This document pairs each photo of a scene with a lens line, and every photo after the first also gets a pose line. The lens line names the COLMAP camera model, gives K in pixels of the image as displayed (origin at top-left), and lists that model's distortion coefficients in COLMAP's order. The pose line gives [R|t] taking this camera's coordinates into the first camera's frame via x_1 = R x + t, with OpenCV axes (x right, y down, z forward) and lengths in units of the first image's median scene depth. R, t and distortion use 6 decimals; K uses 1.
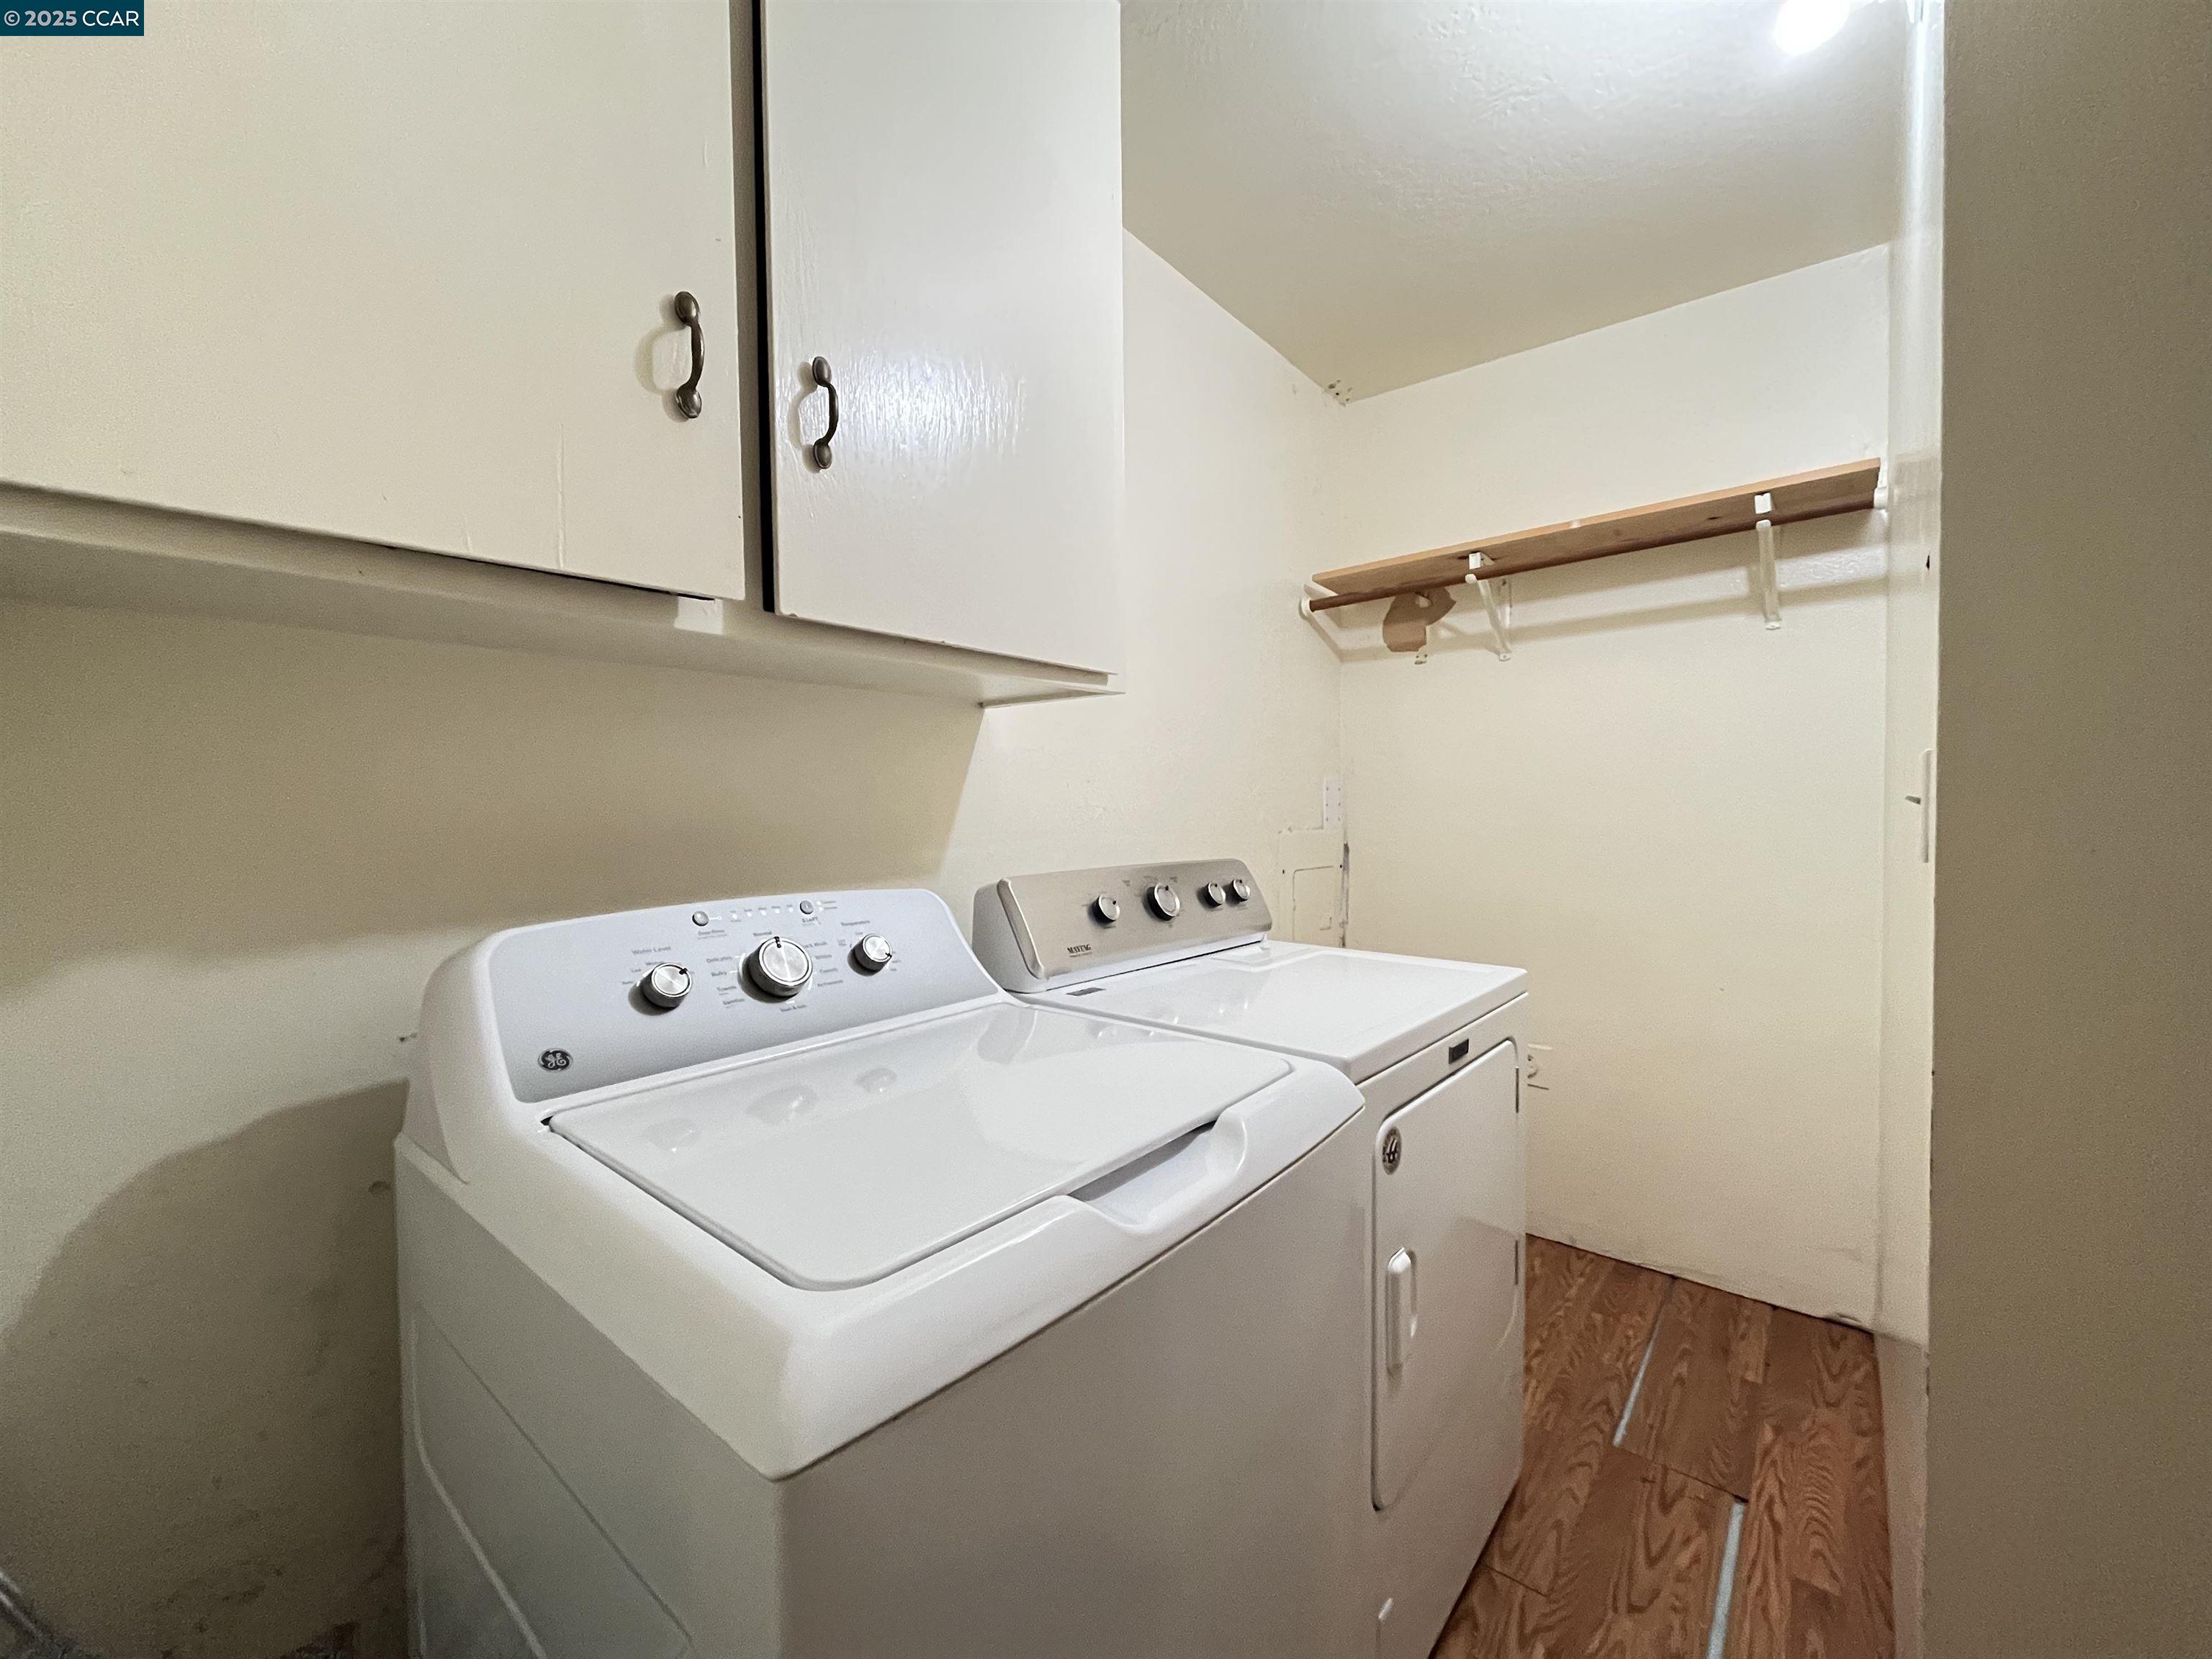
lens RADIAL K [[890.7, 0, 1098.0], [0, 890.7, 823.4], [0, 0, 1]] dist [-0.003384, 0.000363]
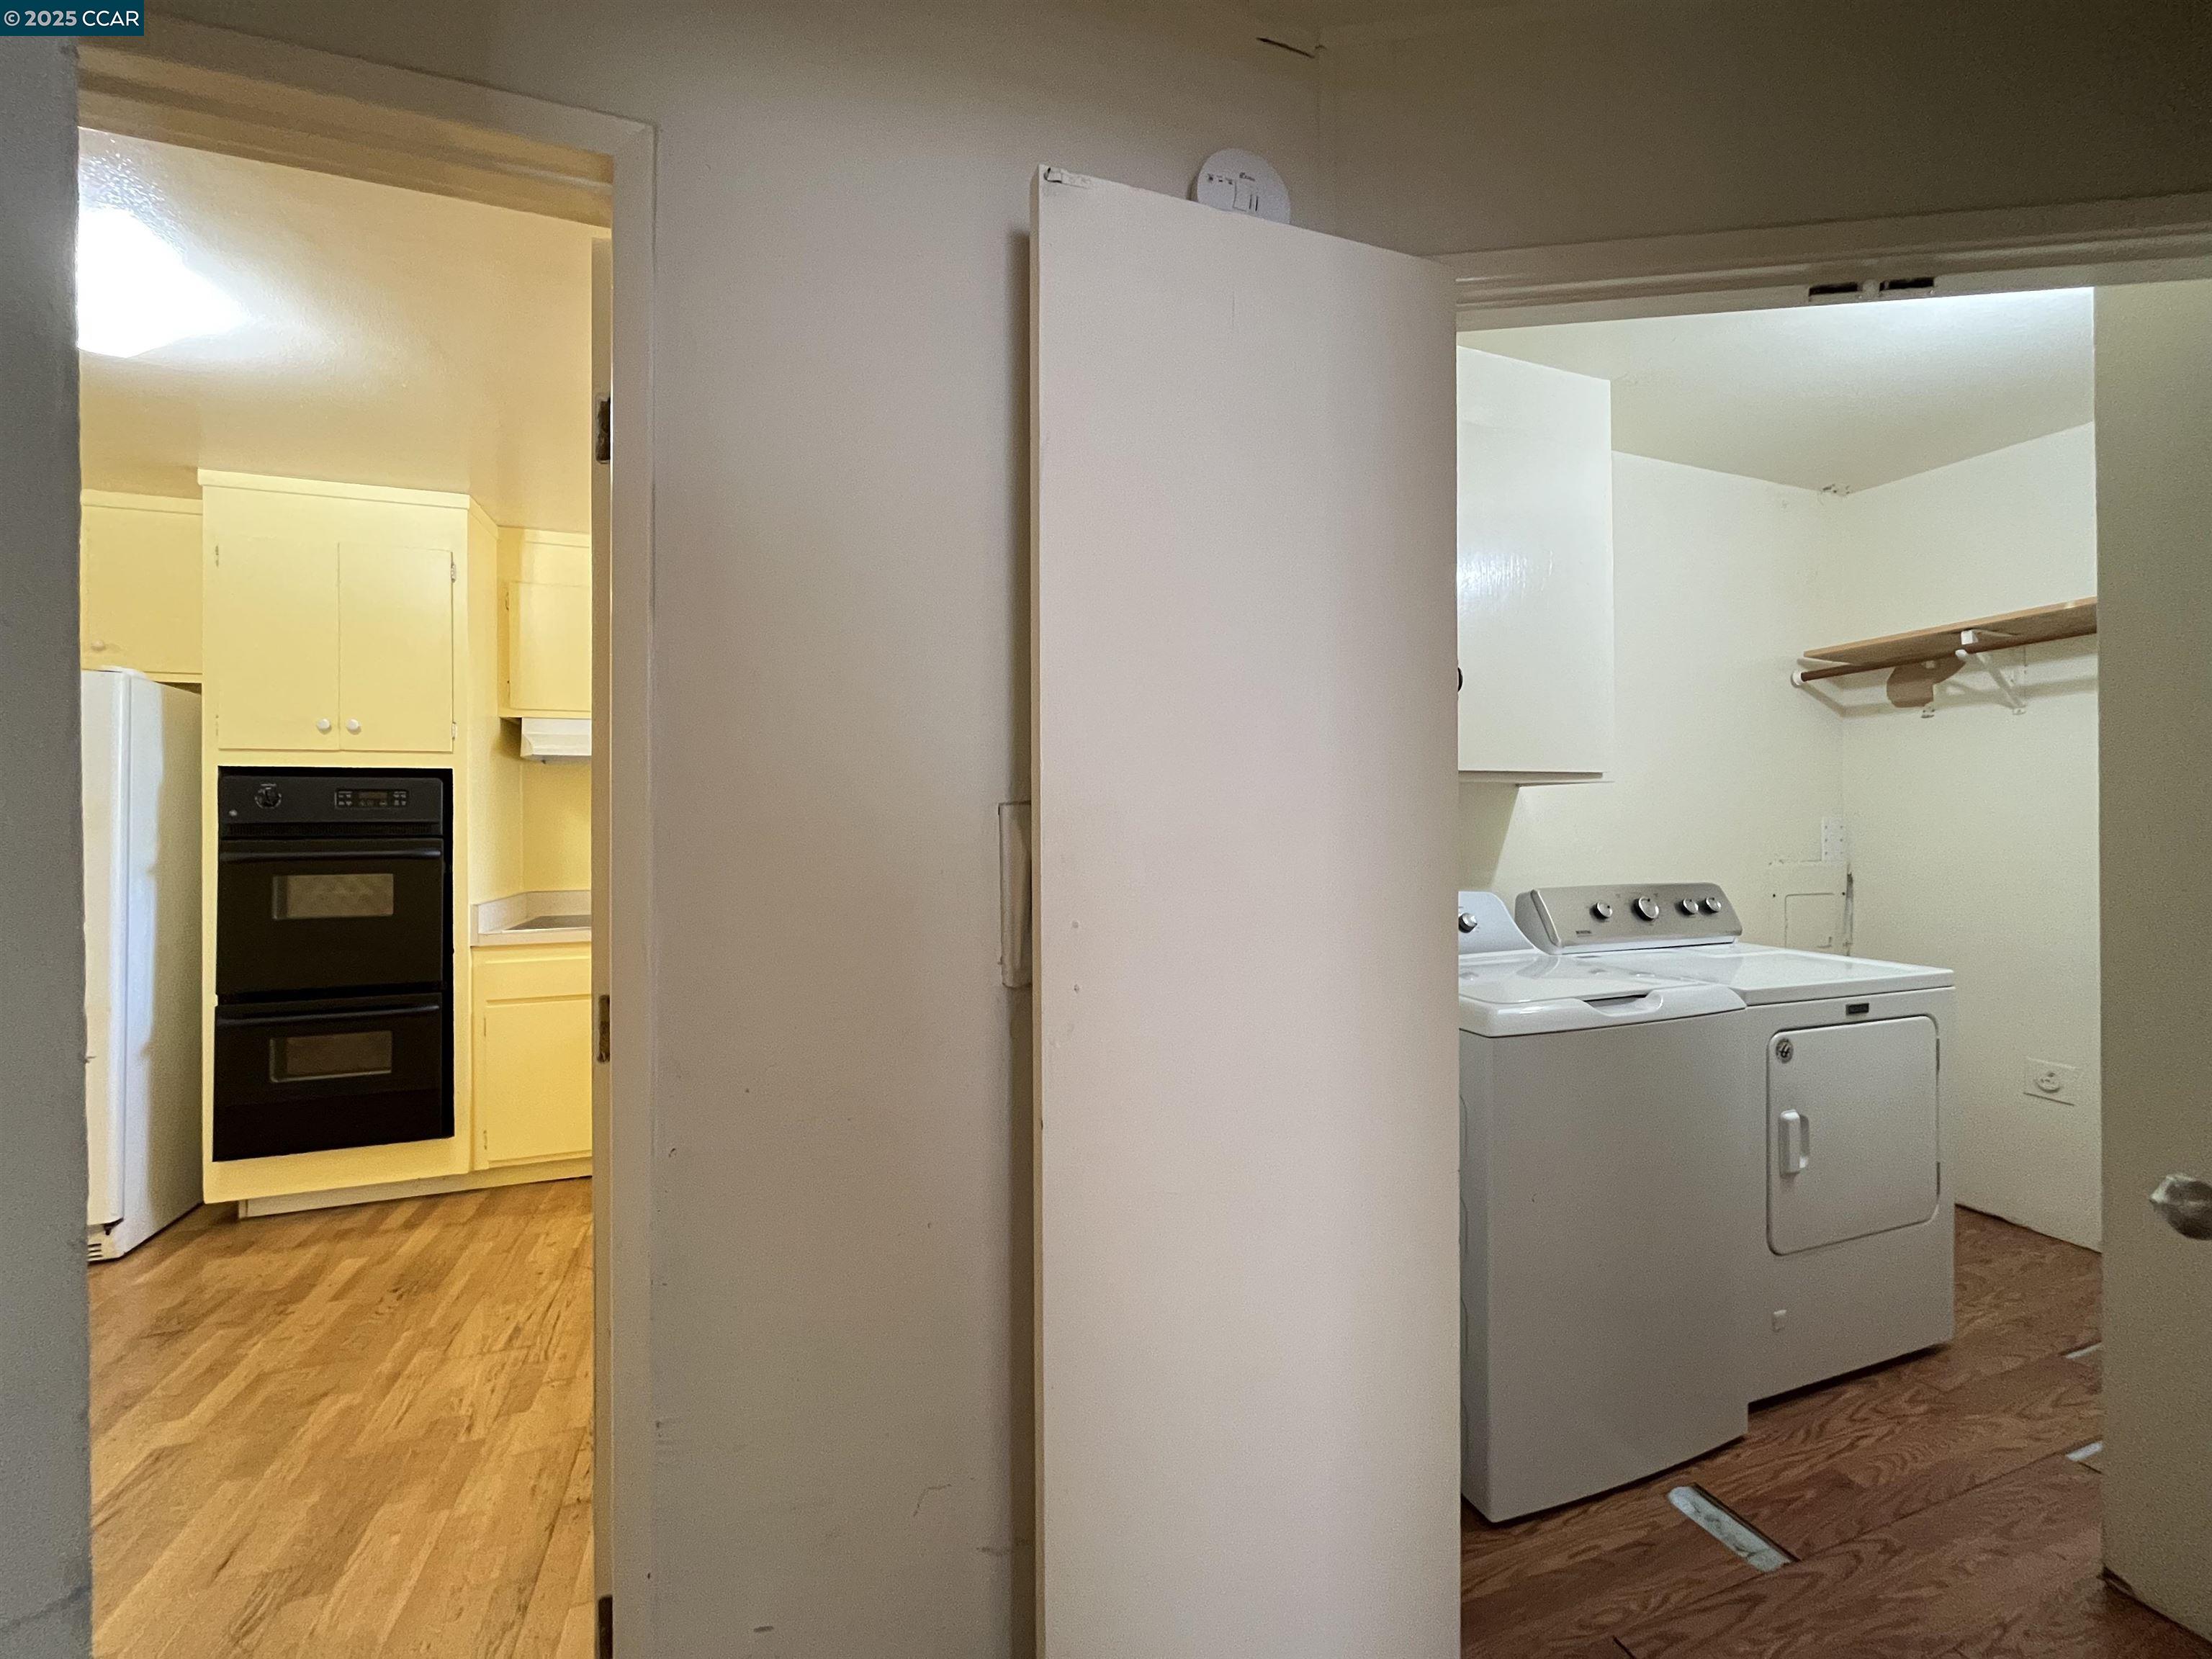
lens RADIAL K [[890.7, 0, 1098.0], [0, 890.7, 823.4], [0, 0, 1]] dist [-0.003384, 0.000363]
pose [[0.864197, -0.000479, -0.503153, 0.020902], [-0.009062, 0.999823, -0.016515, -0.019081], [0.503072, 0.018832, 0.864039, -0.594533]]
